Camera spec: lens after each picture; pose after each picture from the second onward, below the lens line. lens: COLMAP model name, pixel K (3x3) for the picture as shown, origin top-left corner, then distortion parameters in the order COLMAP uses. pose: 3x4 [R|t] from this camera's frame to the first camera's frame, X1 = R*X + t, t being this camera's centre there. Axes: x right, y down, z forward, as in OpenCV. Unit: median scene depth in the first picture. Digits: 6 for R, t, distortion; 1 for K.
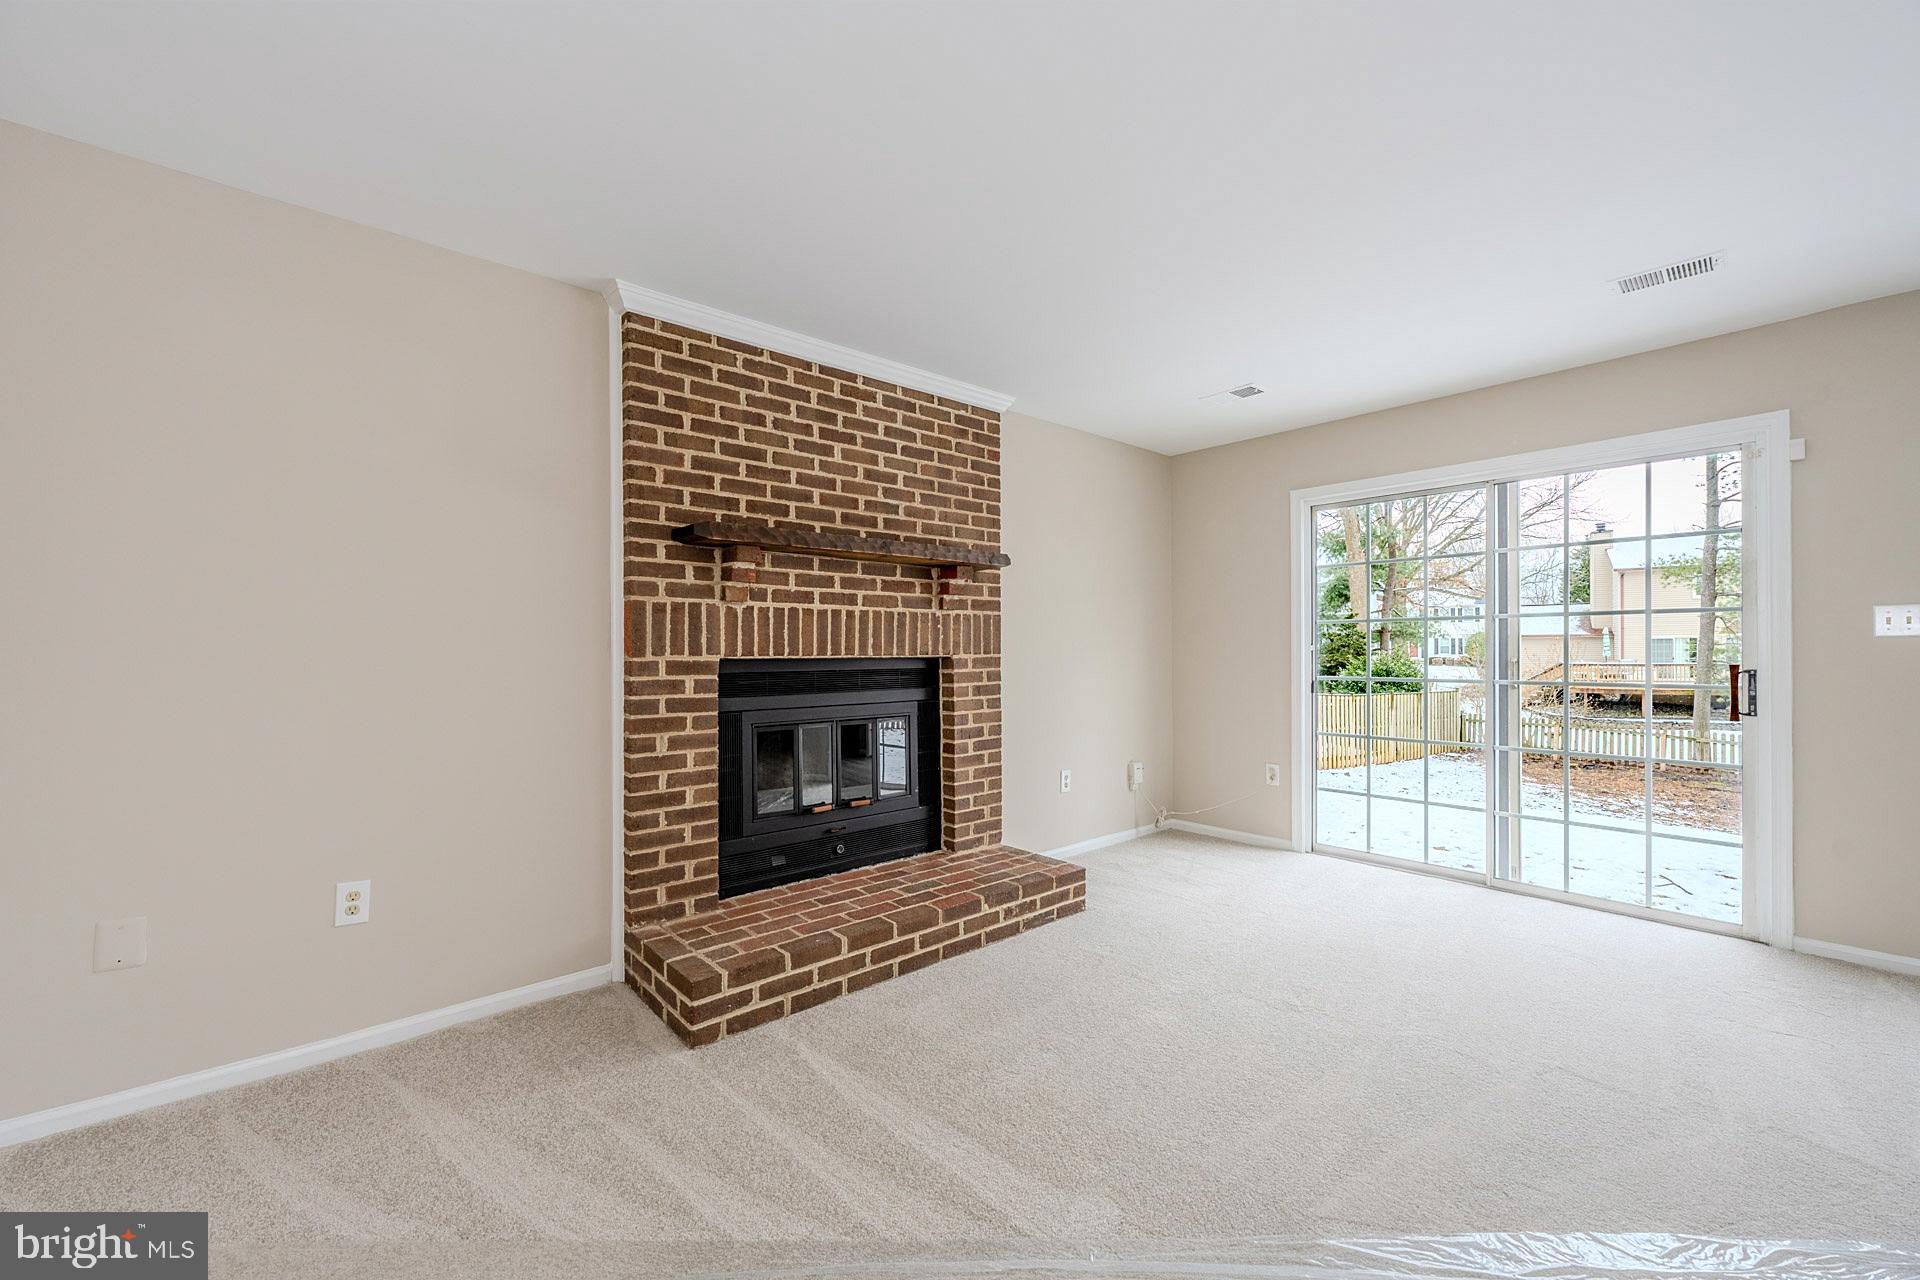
lens RADIAL K [[763.7, 0, 953.4], [0, 763.7, 648.1], [0, 0, 1]] dist [-0.007008, 0.000181]
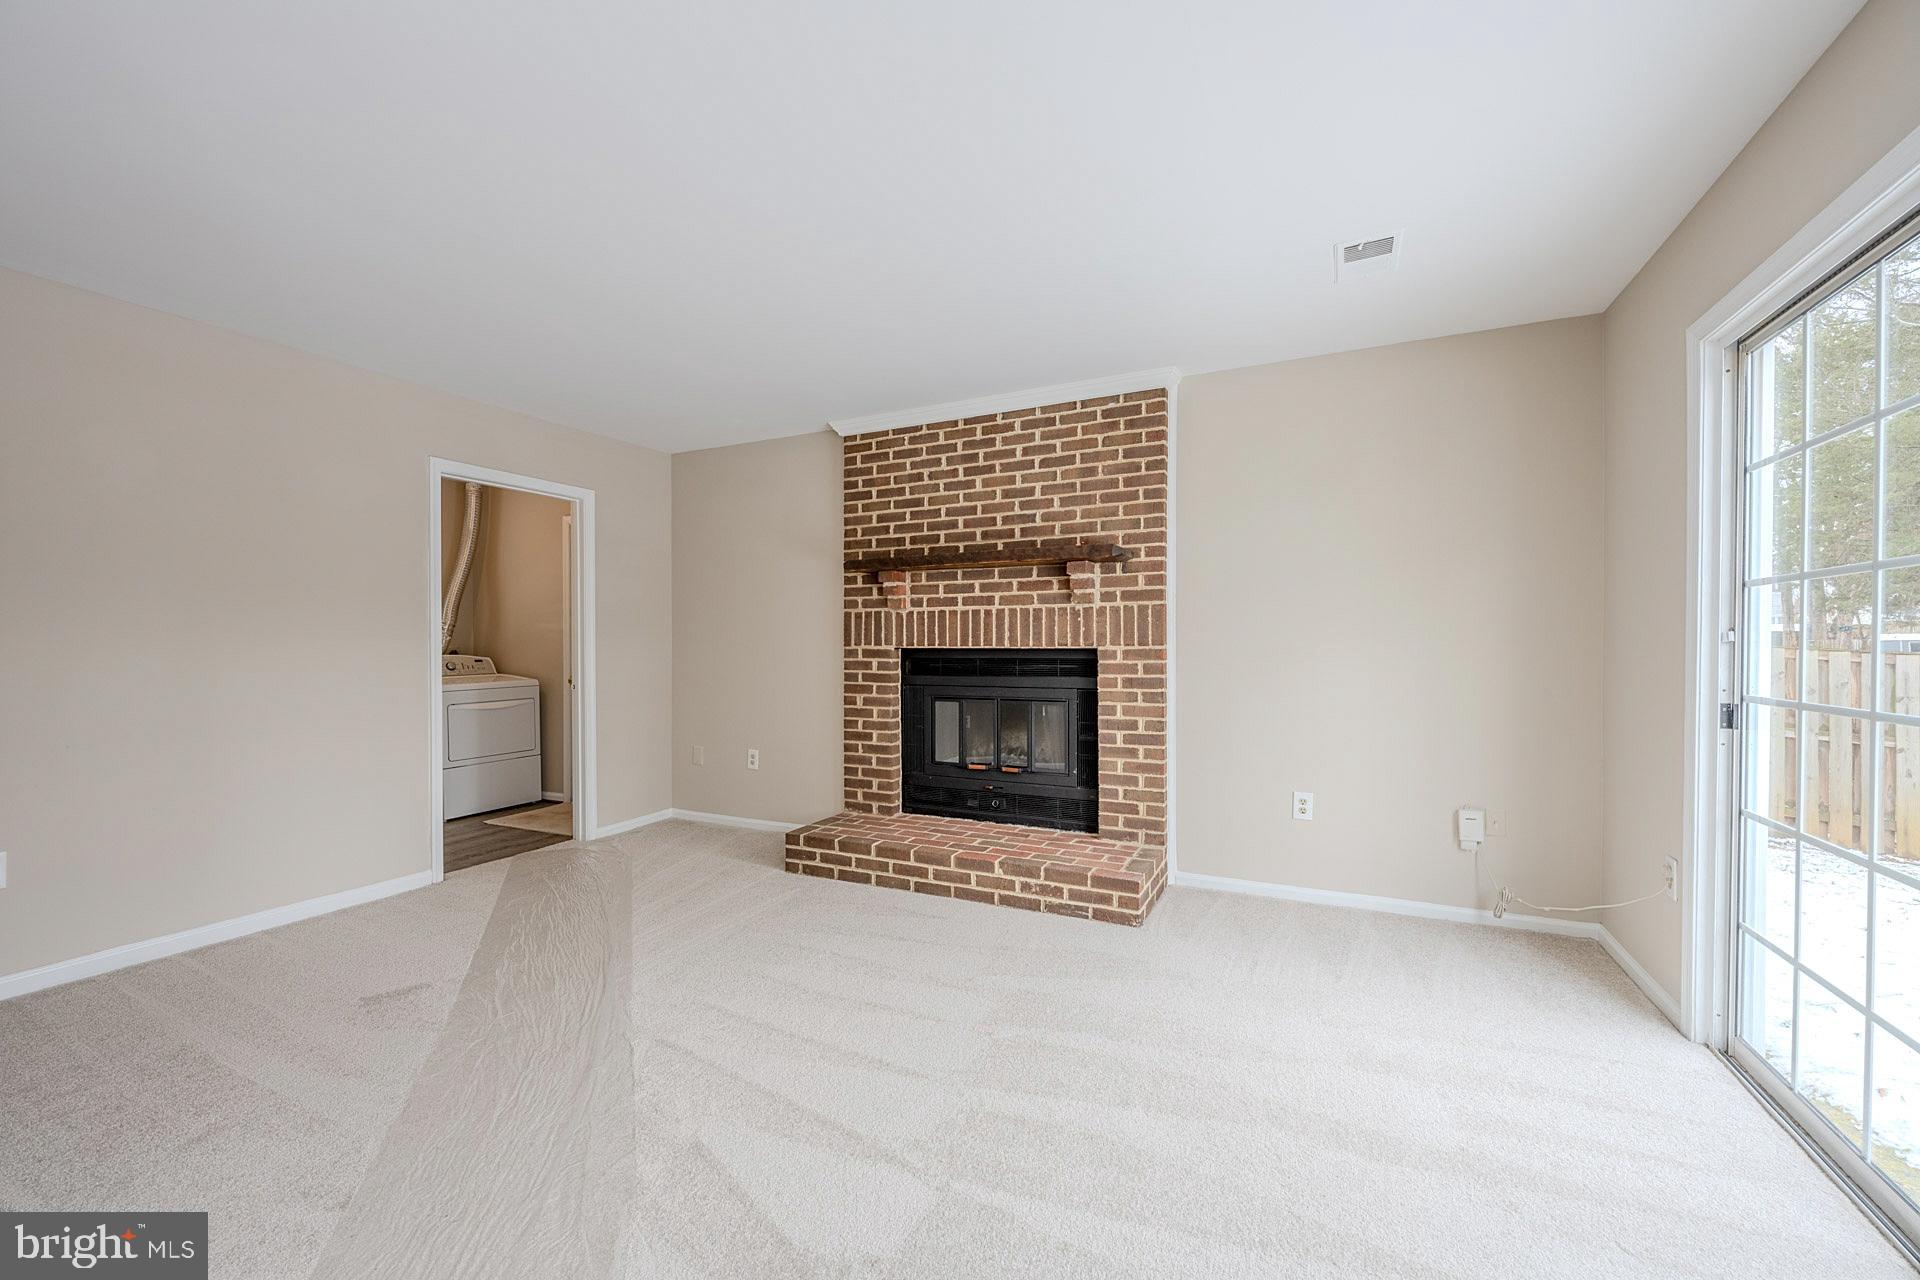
lens RADIAL K [[763.7, 0, 949.5], [0, 763.7, 645.5], [0, 0, 1]] dist [-0.007008, 0.000181]
pose [[0.386560, 0.006263, -0.922243, 0.996147], [0.005473, 0.999944, 0.009084, -0.003032], [0.922248, -0.008559, 0.386504, 0.477761]]
